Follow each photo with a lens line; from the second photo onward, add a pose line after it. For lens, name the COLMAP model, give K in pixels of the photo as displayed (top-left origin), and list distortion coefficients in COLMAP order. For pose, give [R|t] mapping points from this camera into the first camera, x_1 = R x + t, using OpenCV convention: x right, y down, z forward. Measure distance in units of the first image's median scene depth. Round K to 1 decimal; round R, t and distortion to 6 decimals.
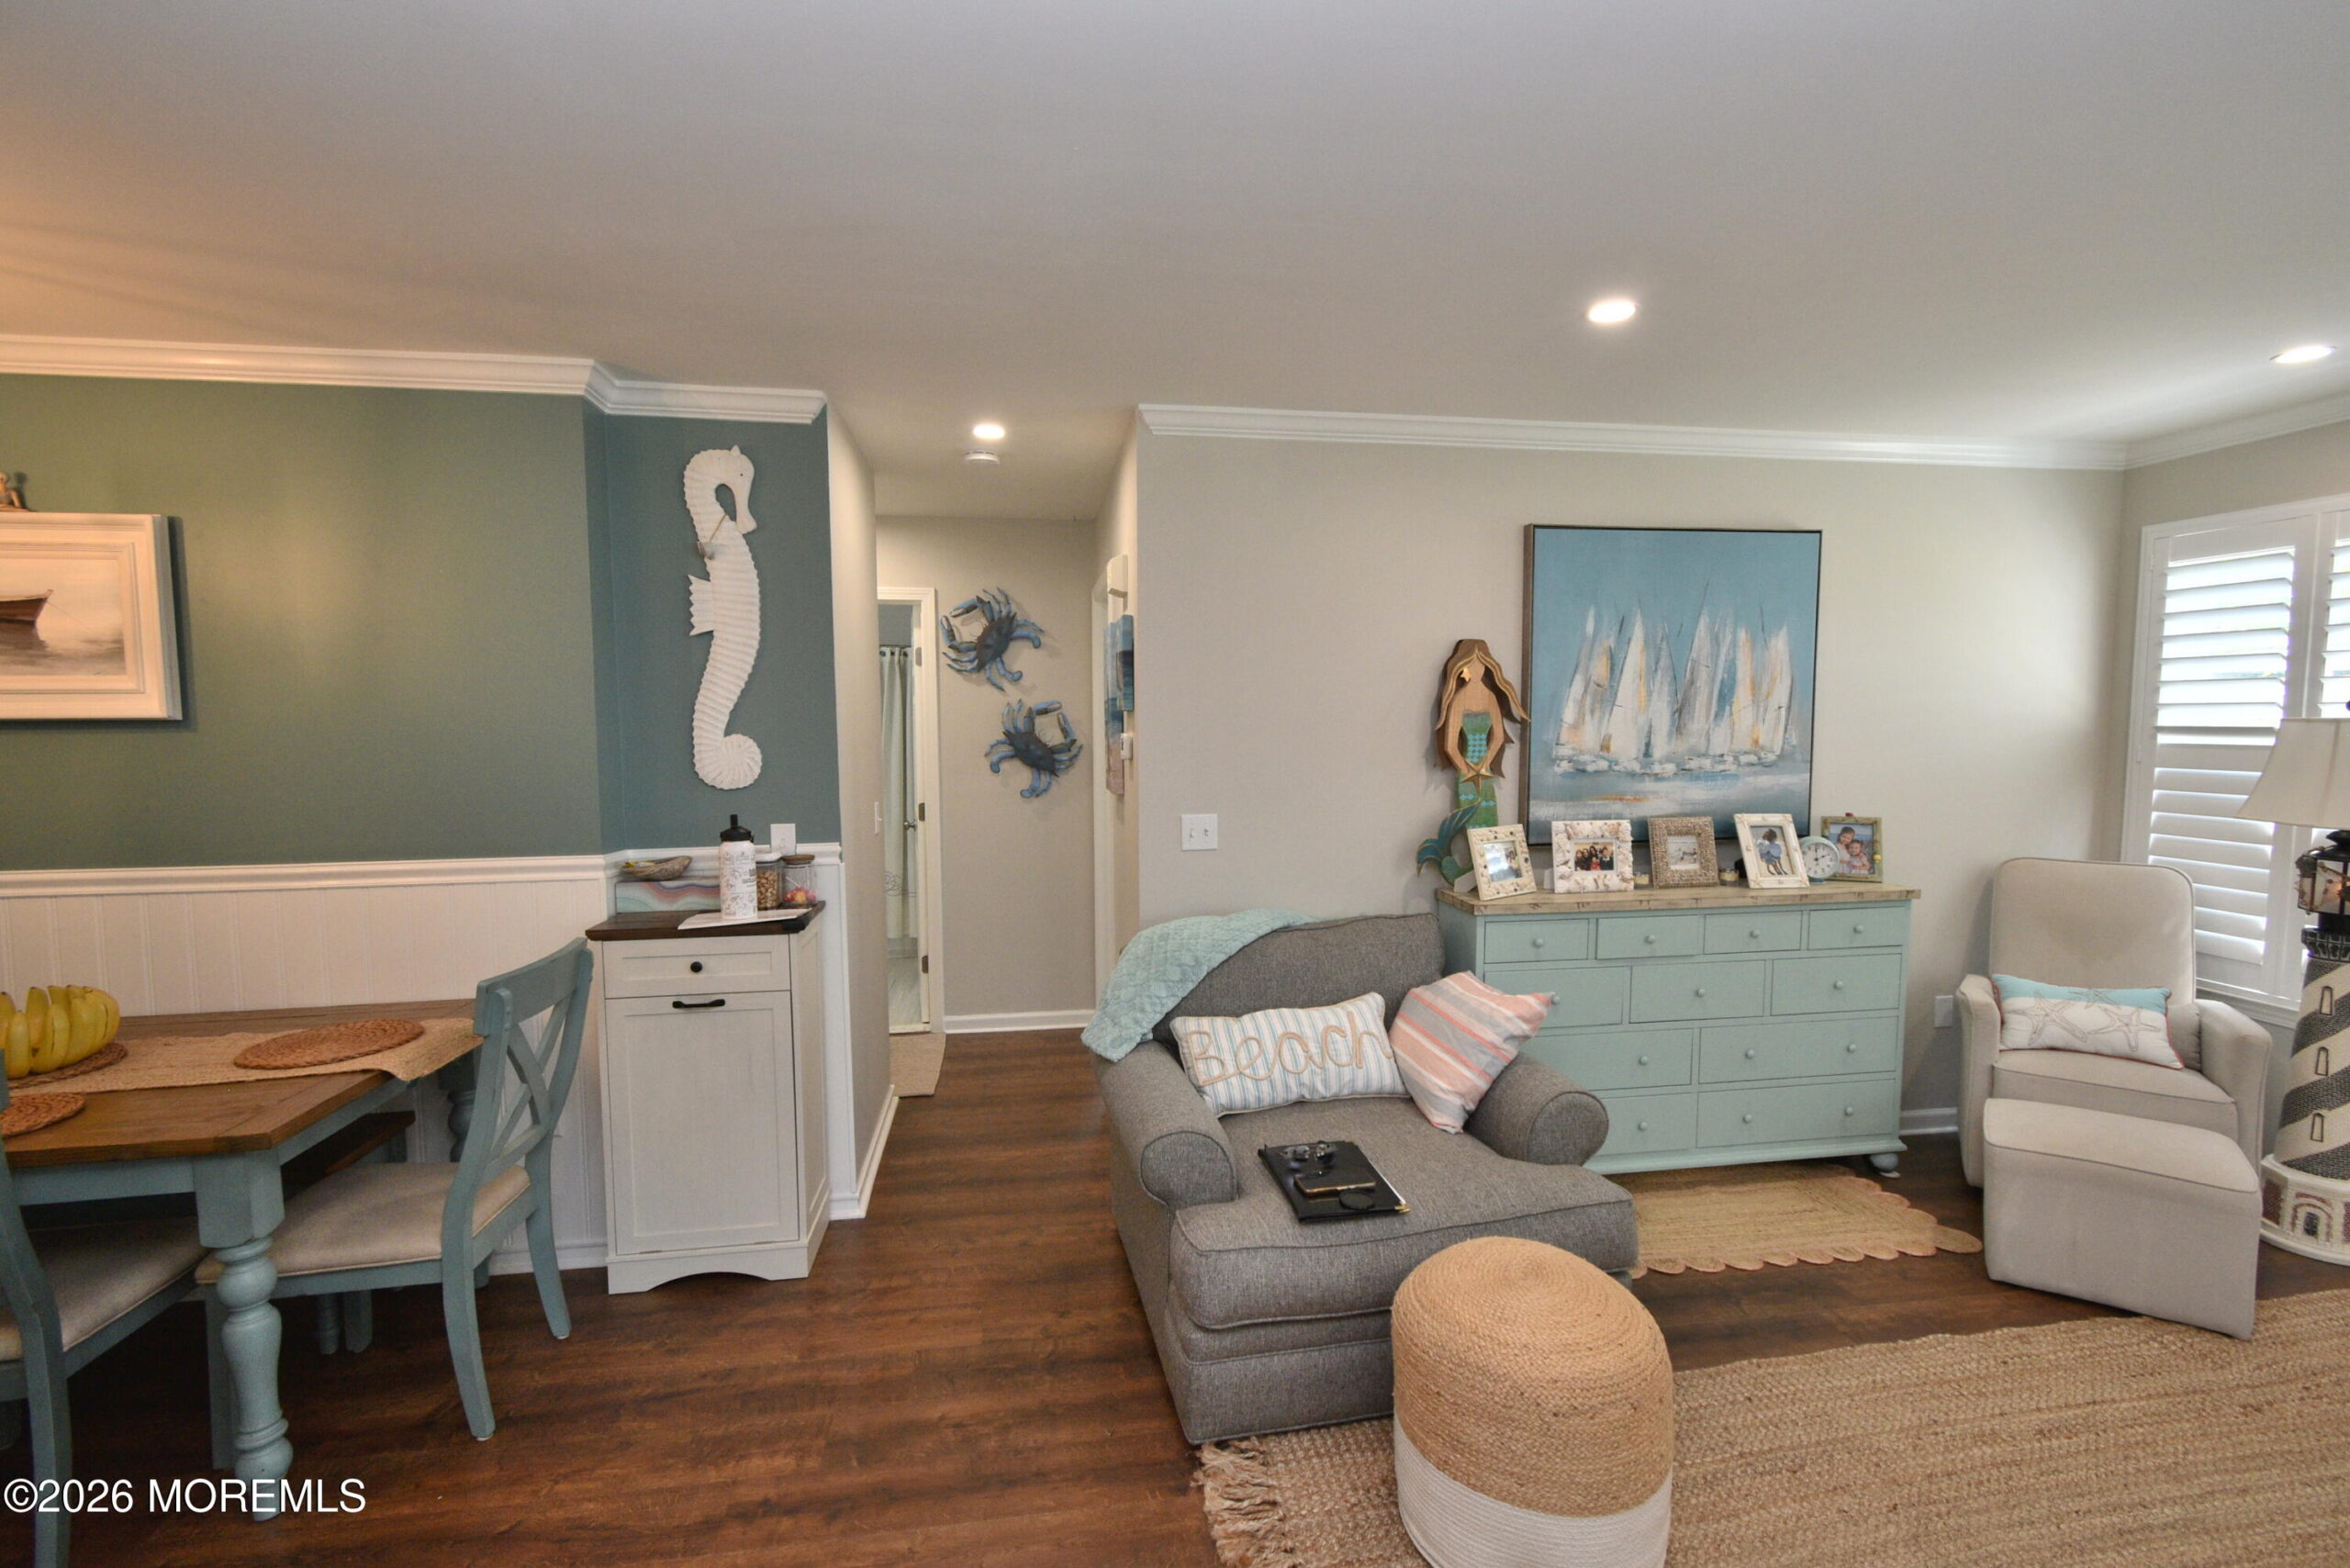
lens RADIAL K [[1038.3, 0, 1179.3], [0, 1038.3, 796.4], [0, 0, 1]] dist [0.005179, -0.001132]
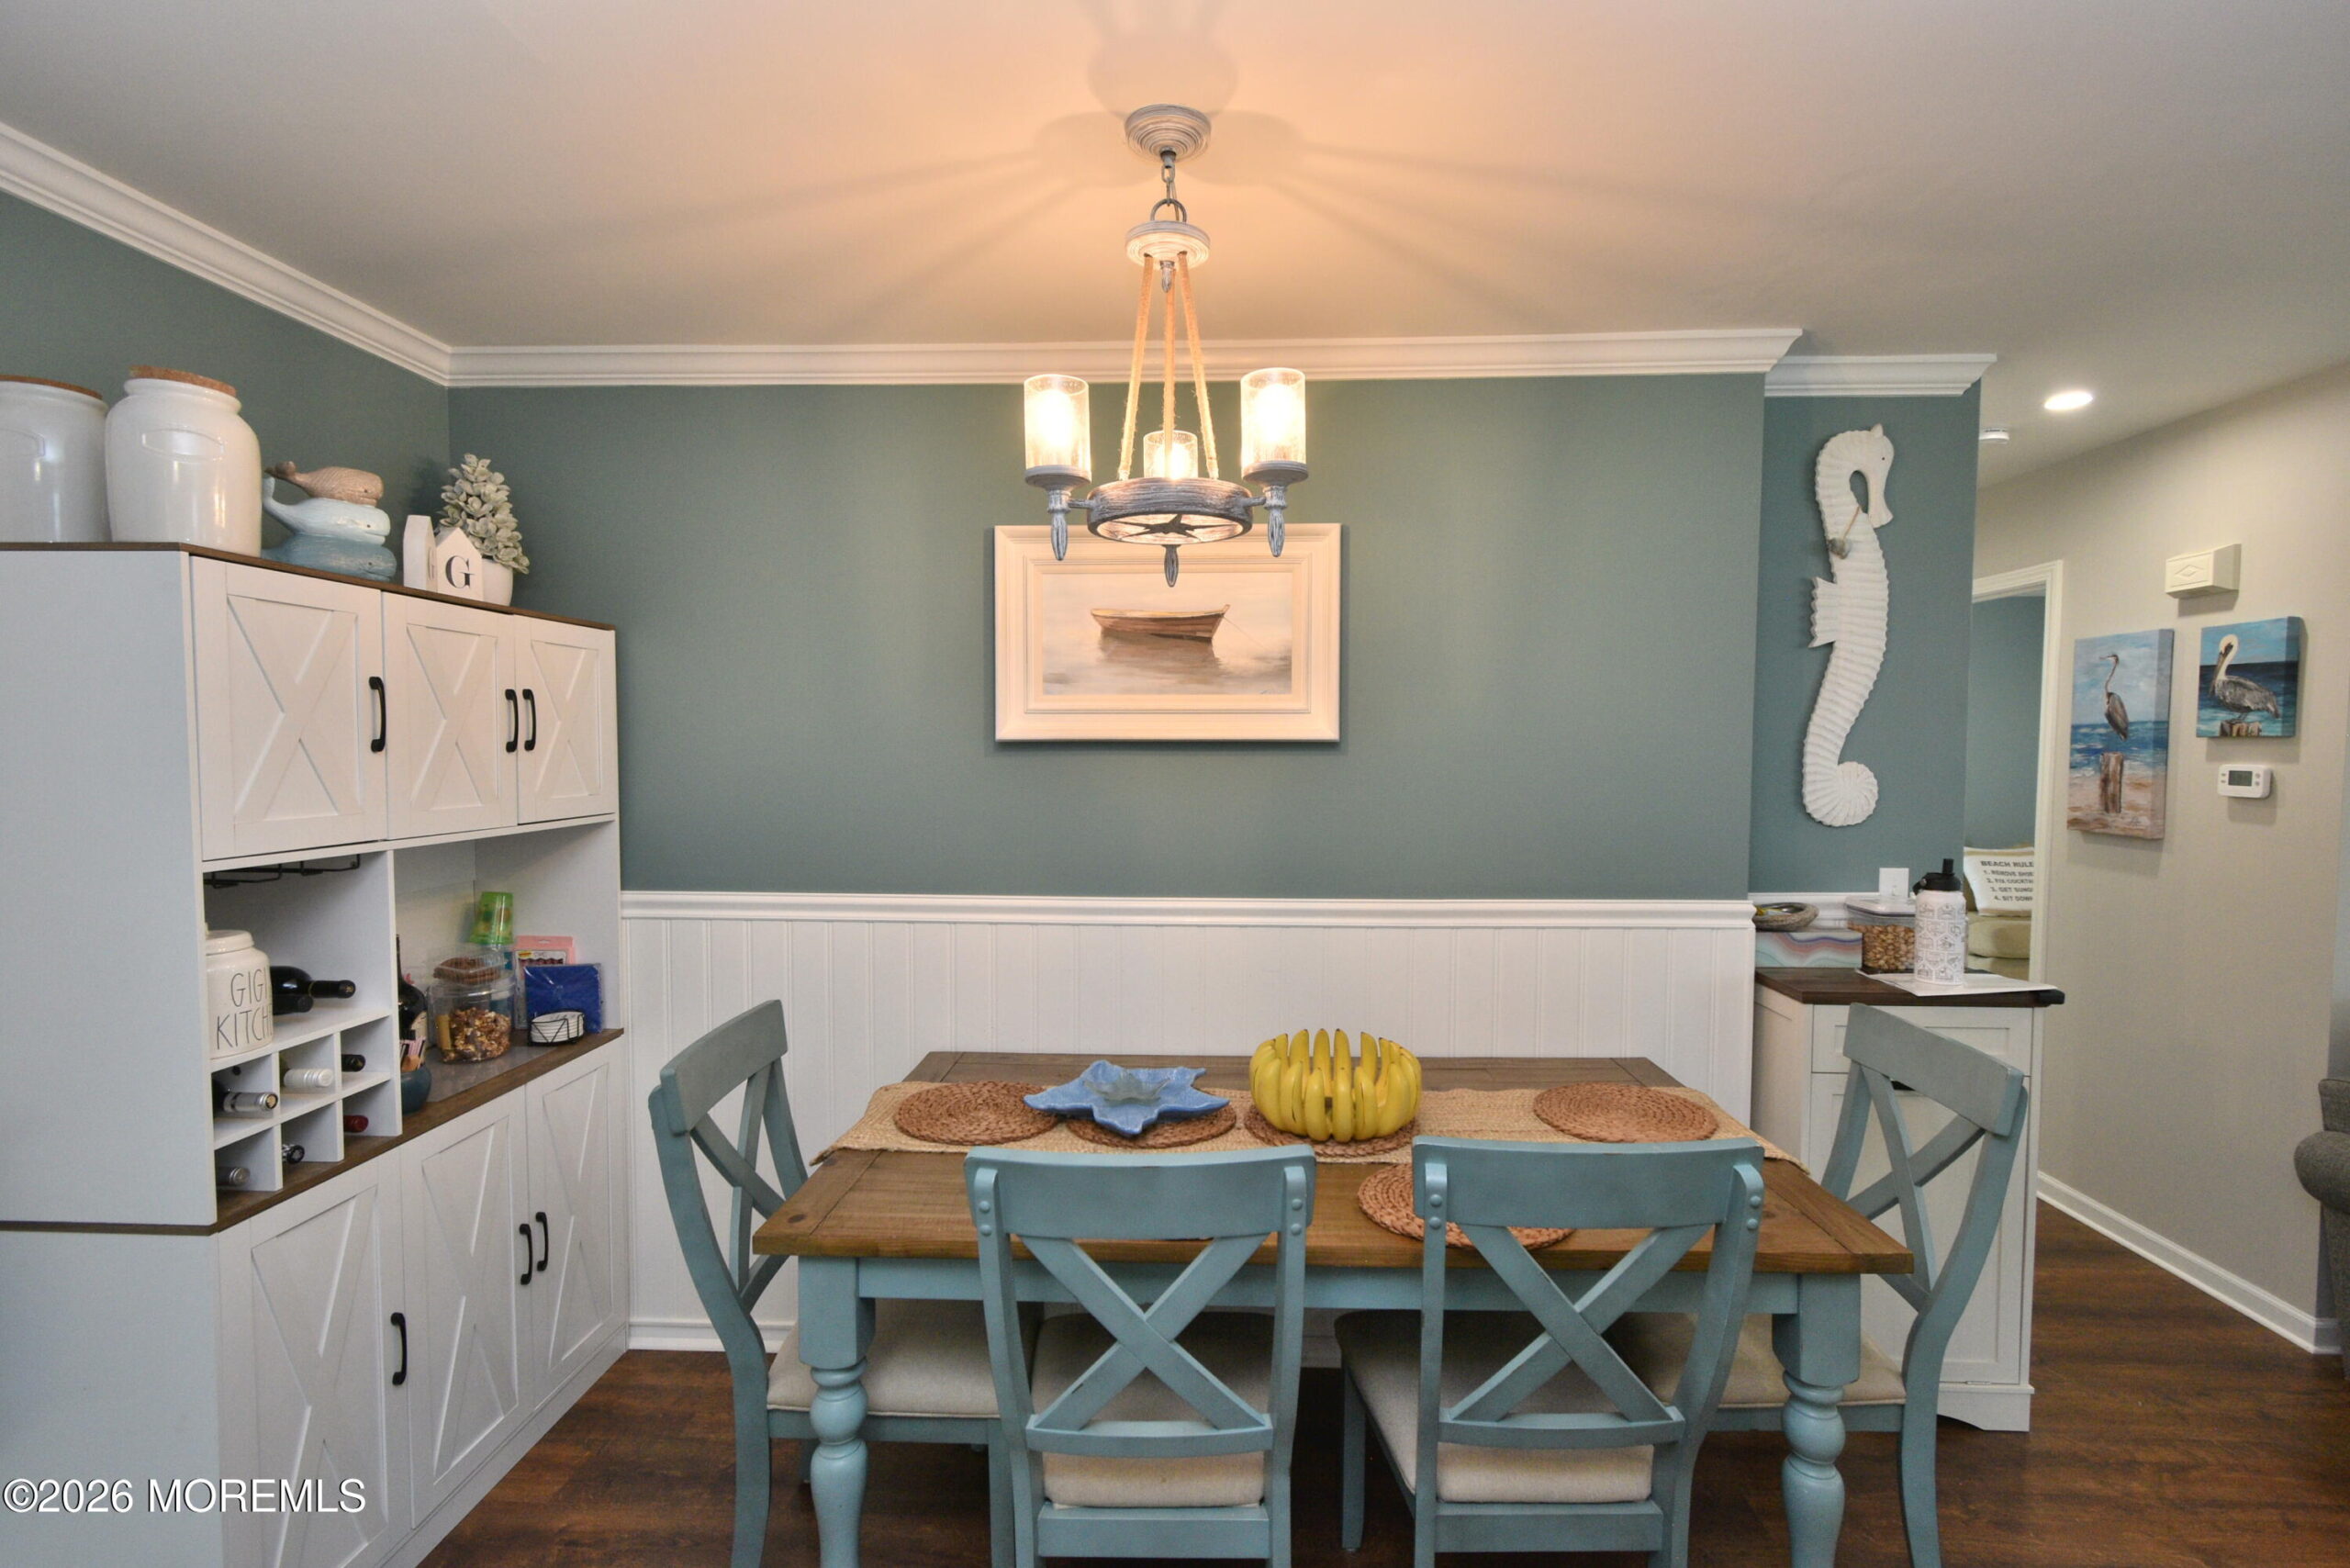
lens RADIAL K [[1038.3, 0, 1181.5], [0, 1038.3, 791.0], [0, 0, 1]] dist [0.005179, -0.001132]
pose [[0.979482, 0.015872, -0.200908, -0.843907], [-0.021779, 0.999392, -0.027227, -0.000412], [0.200353, 0.031044, 0.979232, 0.055947]]
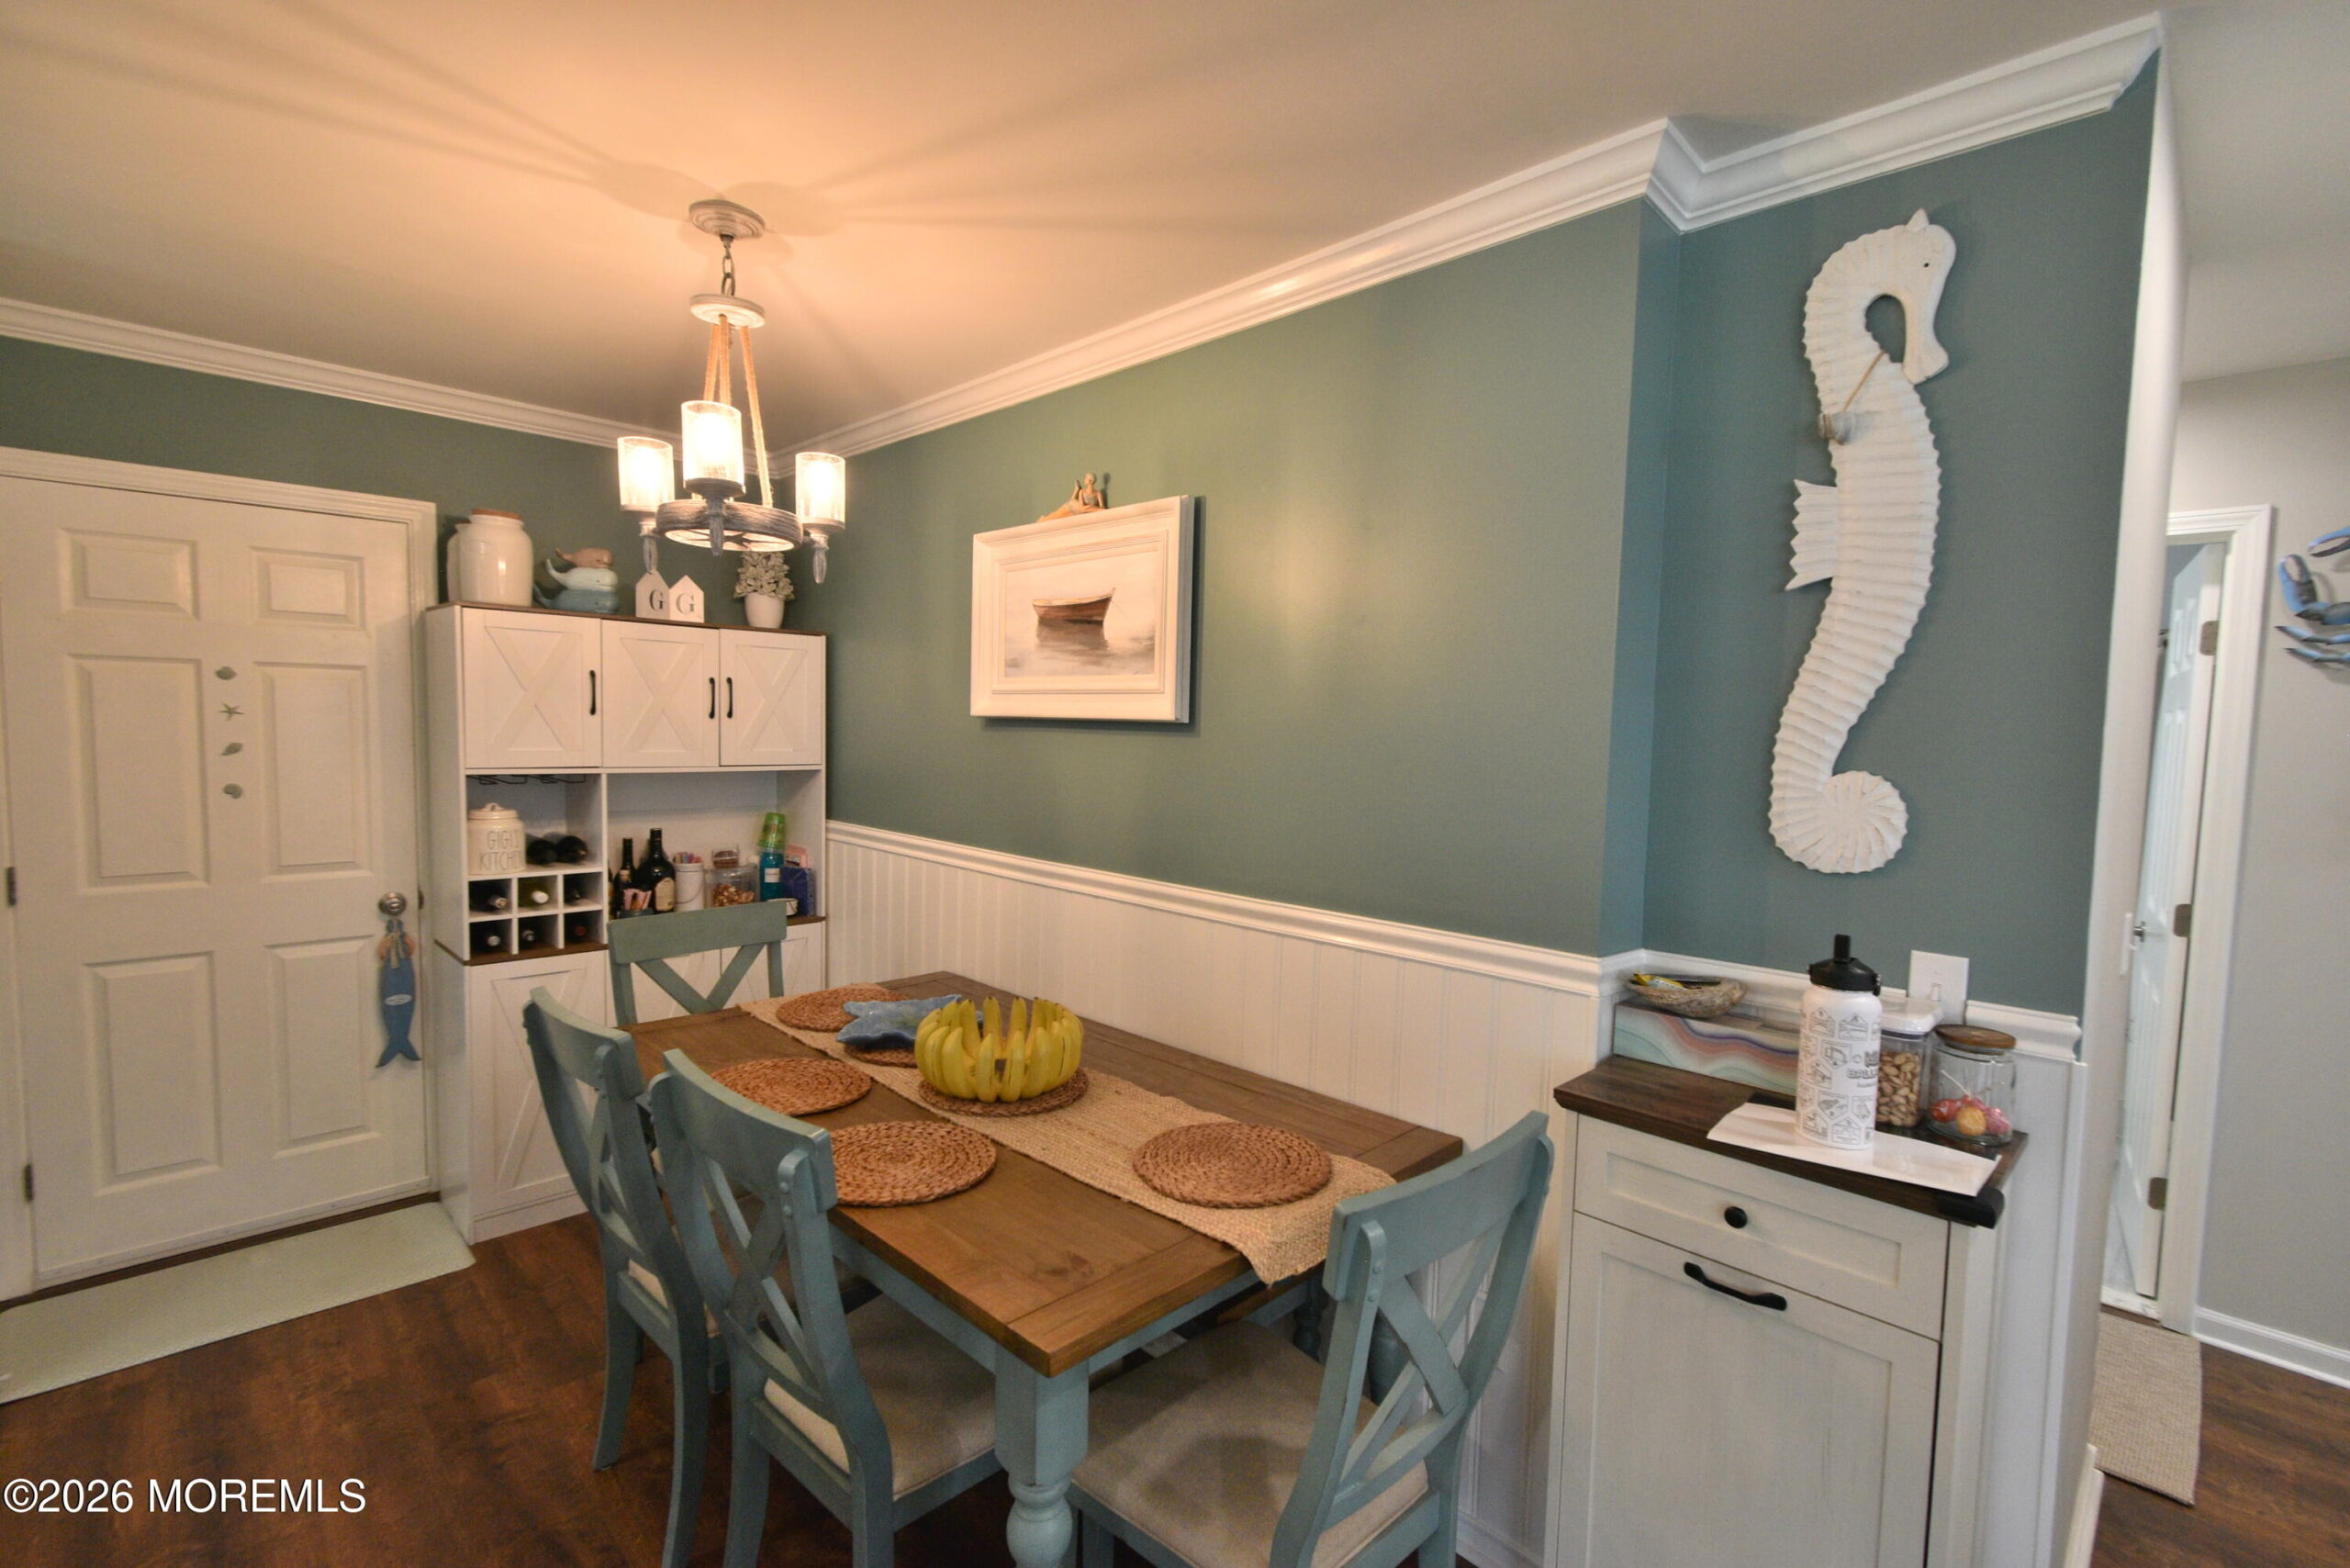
lens RADIAL K [[1038.3, 0, 1195.8], [0, 1038.3, 793.4], [0, 0, 1]] dist [0.005179, -0.001132]
pose [[0.595074, 0.074304, -0.800229, -0.214611], [-0.089773, 0.995631, 0.025690, -0.033803], [0.798641, 0.056552, 0.599144, 0.439607]]
